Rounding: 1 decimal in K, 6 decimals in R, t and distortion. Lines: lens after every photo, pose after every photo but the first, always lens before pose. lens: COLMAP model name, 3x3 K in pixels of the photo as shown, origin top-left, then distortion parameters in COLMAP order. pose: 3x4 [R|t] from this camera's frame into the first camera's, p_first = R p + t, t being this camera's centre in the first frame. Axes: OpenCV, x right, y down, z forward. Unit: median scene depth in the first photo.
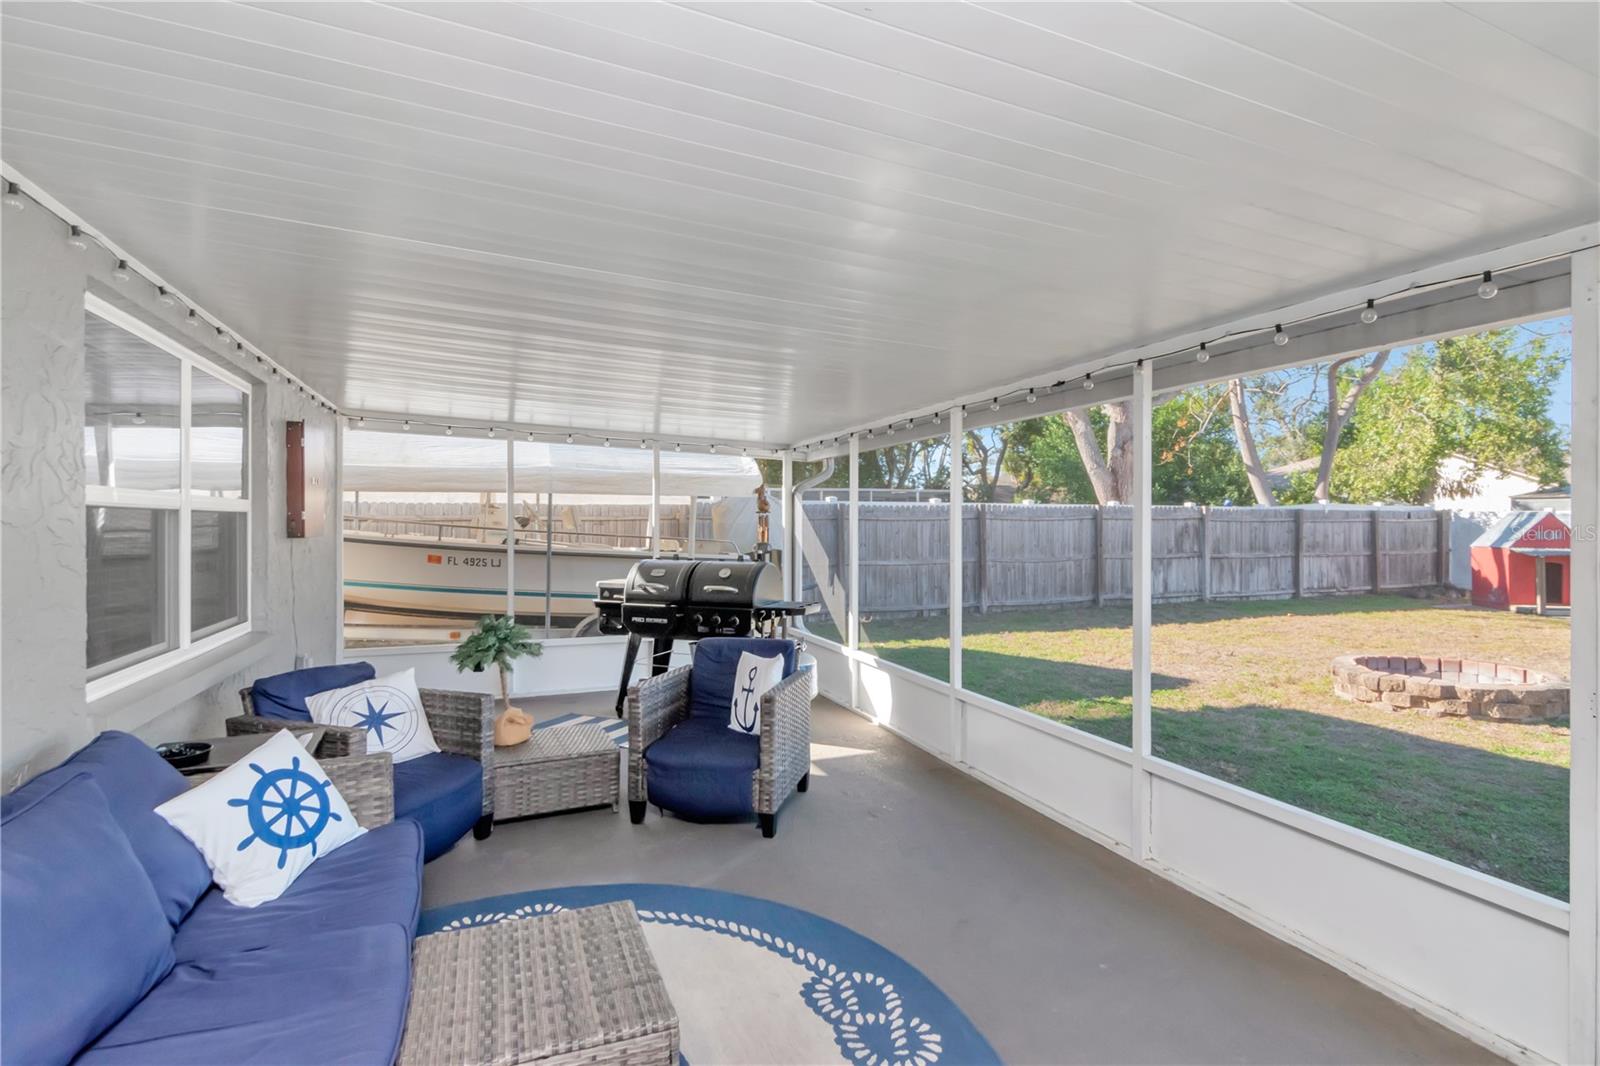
lens RADIAL K [[784.8, 0, 798.3], [0, 784.8, 528.3], [0, 0, 1]] dist [-0.001431, -0.006413]
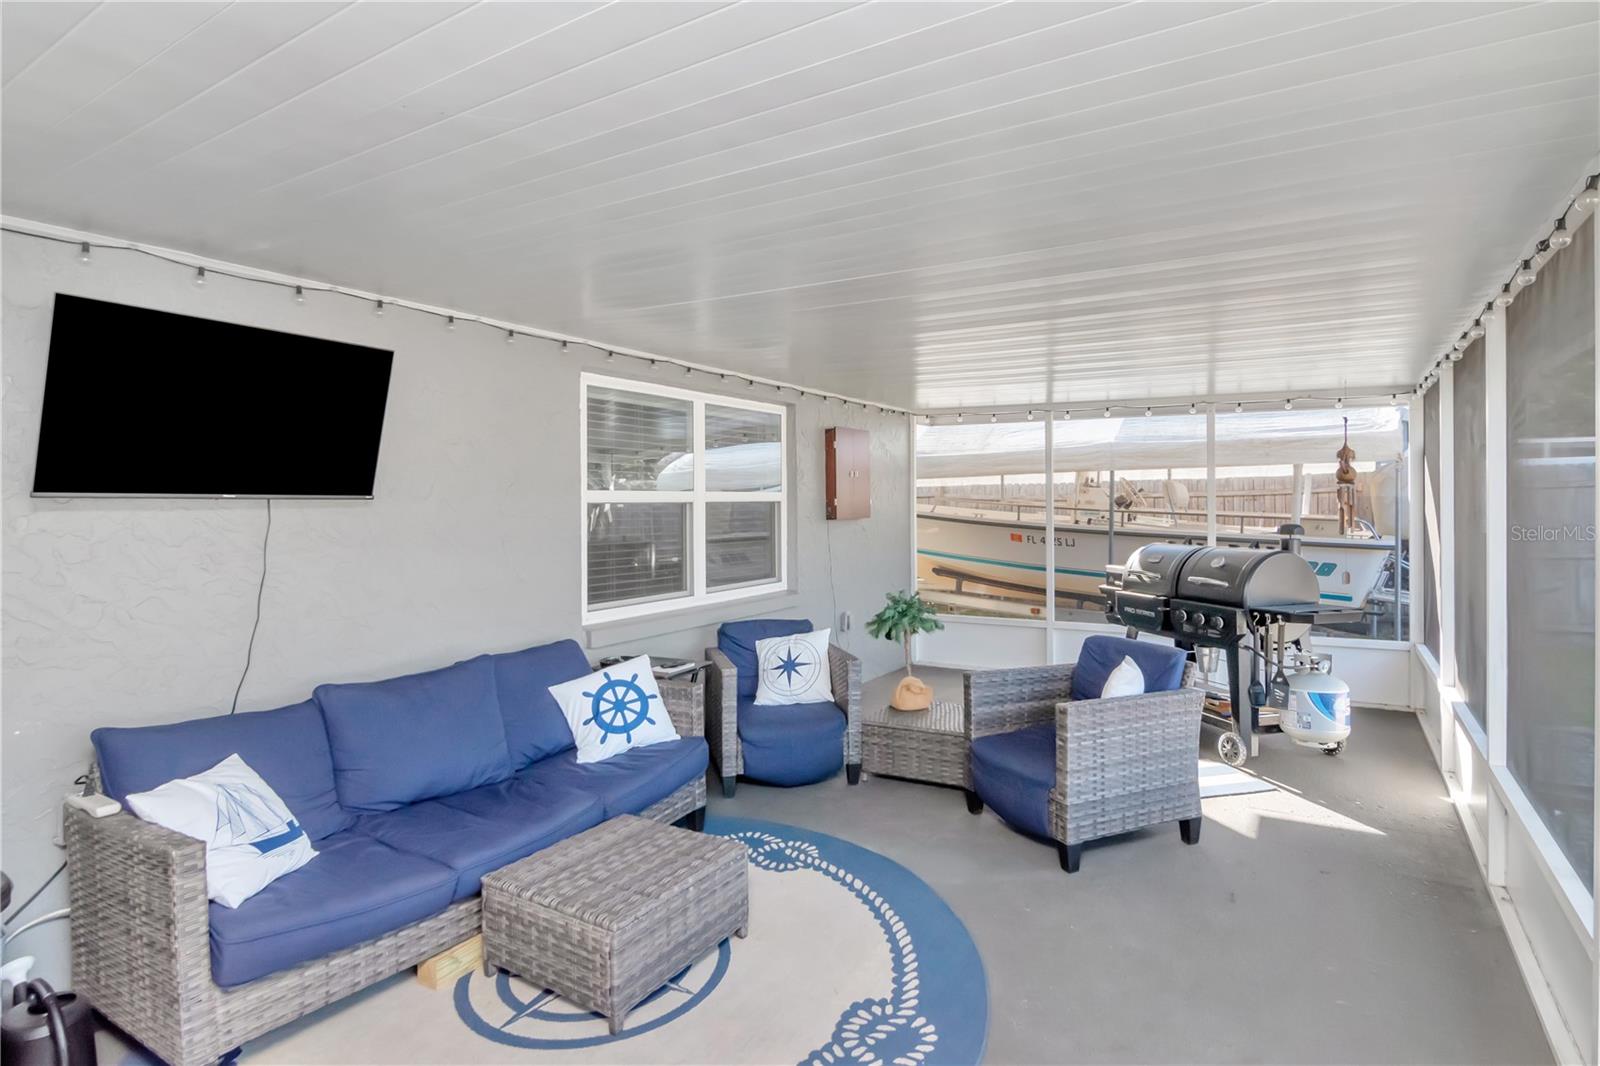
lens RADIAL K [[808.6, 0, 803.6], [0, 808.6, 498.0], [0, 0, 1]] dist [0.039576, -0.048233]
pose [[0.587231, -0.021256, -0.809141, 0.570354], [0.016313, 0.999763, -0.014424, -0.006892], [0.809255, -0.004729, 0.587438, 0.268440]]
